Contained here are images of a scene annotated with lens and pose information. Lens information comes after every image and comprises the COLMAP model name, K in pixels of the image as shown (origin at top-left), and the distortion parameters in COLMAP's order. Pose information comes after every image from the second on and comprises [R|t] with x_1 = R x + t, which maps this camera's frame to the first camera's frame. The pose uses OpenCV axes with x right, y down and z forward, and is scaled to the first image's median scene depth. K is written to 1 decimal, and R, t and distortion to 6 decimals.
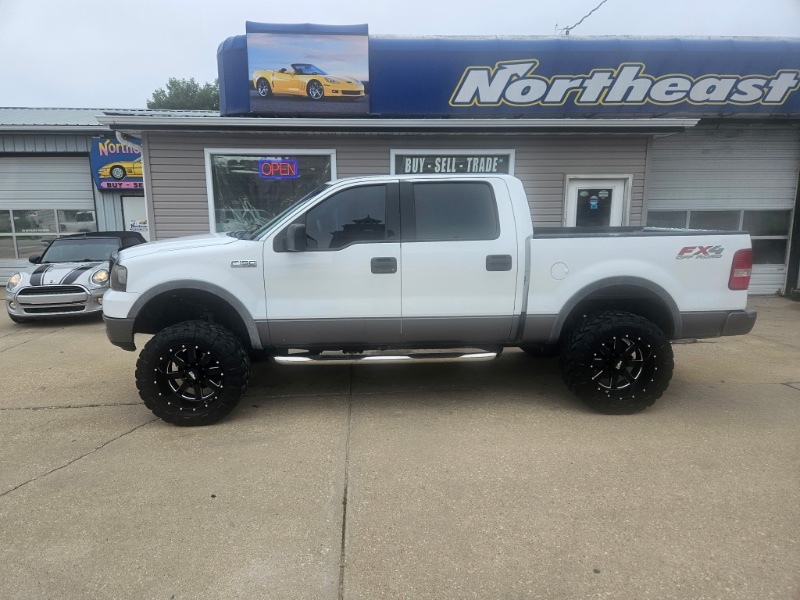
lens RADIAL K [[532.4, 0, 393.0], [0, 532.4, 307.3], [0, 0, 1]] dist [0.069348, -0.051519]
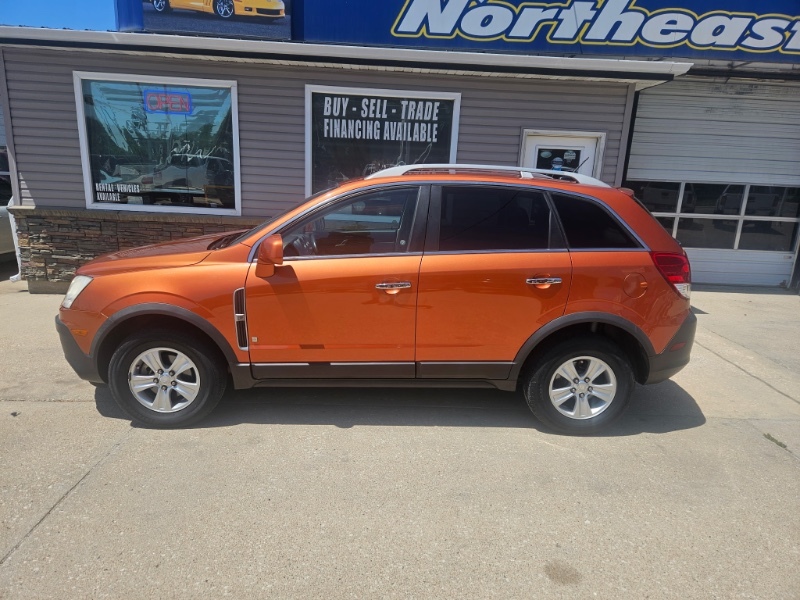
lens RADIAL K [[532.4, 0, 395.9], [0, 532.4, 305.0], [0, 0, 1]] dist [0.069348, -0.051519]
pose [[0.997939, 0.057777, -0.027929, 0.161951], [-0.055662, 0.995897, 0.071356, -0.028000], [0.031937, -0.069654, 0.997060, 0.160673]]
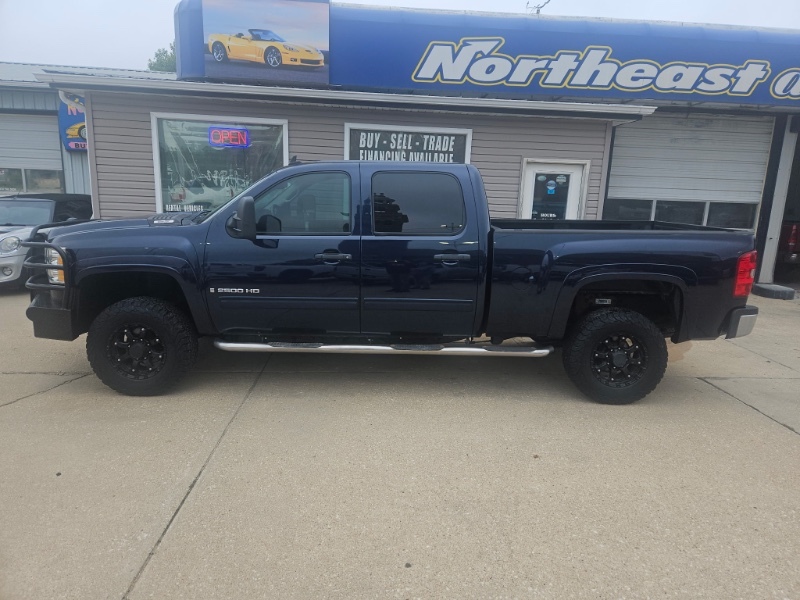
lens RADIAL K [[532.4, 0, 407.5], [0, 532.4, 296.2], [0, 0, 1]] dist [0.069348, -0.051519]
pose [[0.998998, 0.042726, 0.013293, 0.103036], [-0.043054, 0.998748, 0.025454, -0.007699], [-0.012188, -0.026000, 0.999588, 0.010462]]
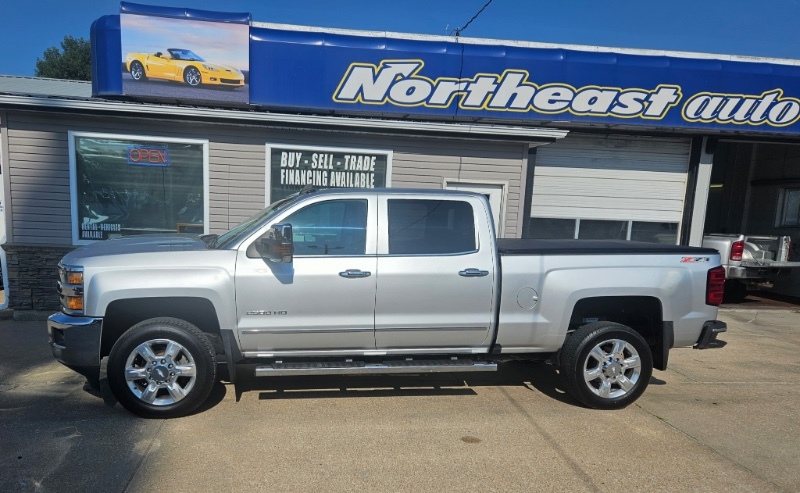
lens RADIAL K [[616.0, 0, 369.6], [0, 616.0, 303.5], [0, 0, 1]] dist [0.073090, -0.056245]
pose [[0.997135, 0.036304, 0.066368, 0.112510], [-0.035233, 0.999231, -0.017230, 0.011960], [-0.066942, 0.014842, 0.997646, -0.132671]]
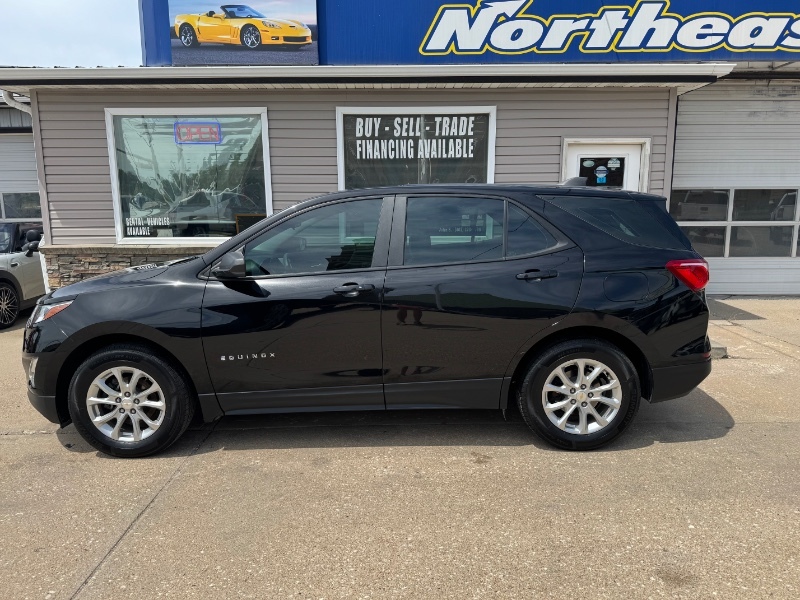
lens RADIAL K [[575.0, 0, 398.4], [0, 575.0, 303.2], [0, 0, 1]] dist [0.046940, -0.053350]
pose [[0.998212, 0.008462, -0.059177, 0.130476], [-0.008621, 0.999960, -0.002428, -0.004365], [0.059154, 0.002934, 0.998245, 0.145418]]
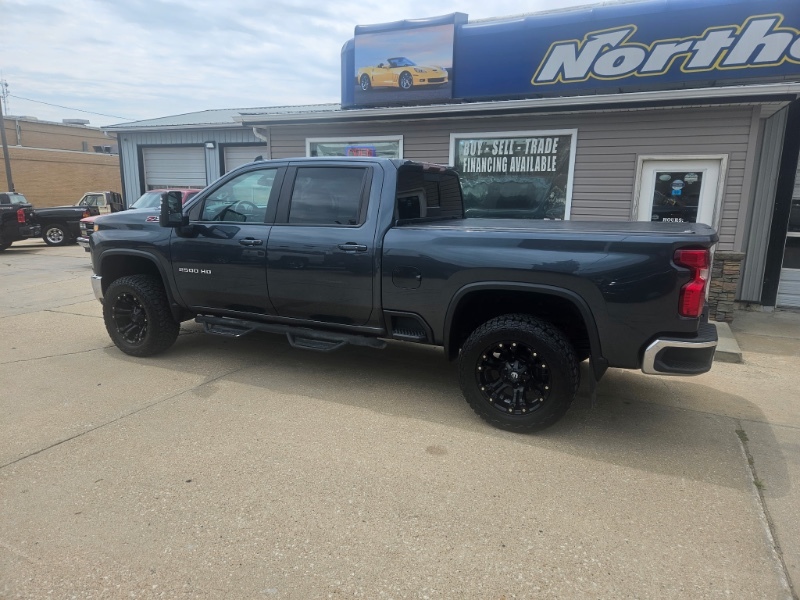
lens RADIAL K [[532.4, 0, 400.8], [0, 532.4, 296.4], [0, 0, 1]] dist [0.069348, -0.051519]
pose [[0.873397, 0.113815, -0.473522, 0.412488], [-0.104445, 0.993460, 0.046141, -0.016293], [0.475676, 0.009158, 0.879573, 0.035901]]
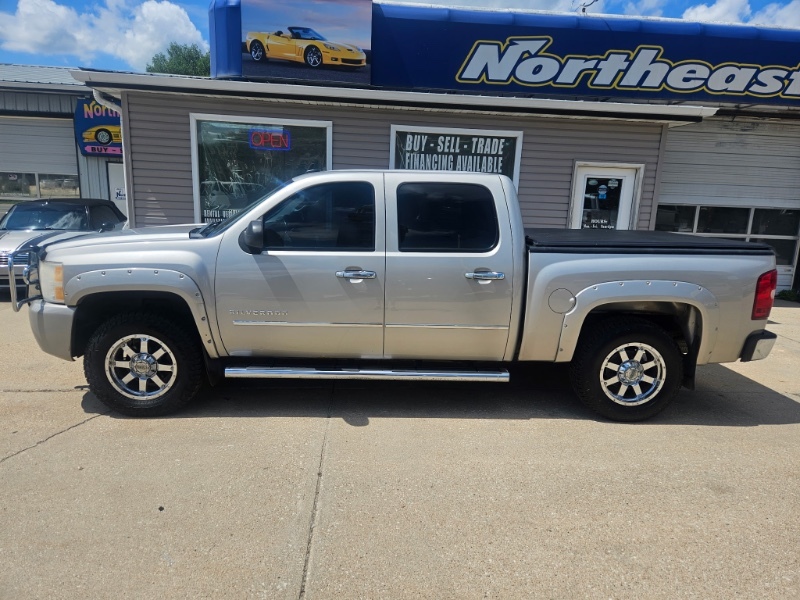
lens RADIAL K [[532.4, 0, 403.4], [0, 532.4, 303.8], [0, 0, 1]] dist [0.069348, -0.051519]
pose [[0.998856, 0.042246, 0.022396, 0.008595], [-0.042819, 0.998751, 0.025741, -0.006848], [-0.021281, -0.026670, 0.999418, 0.051219]]
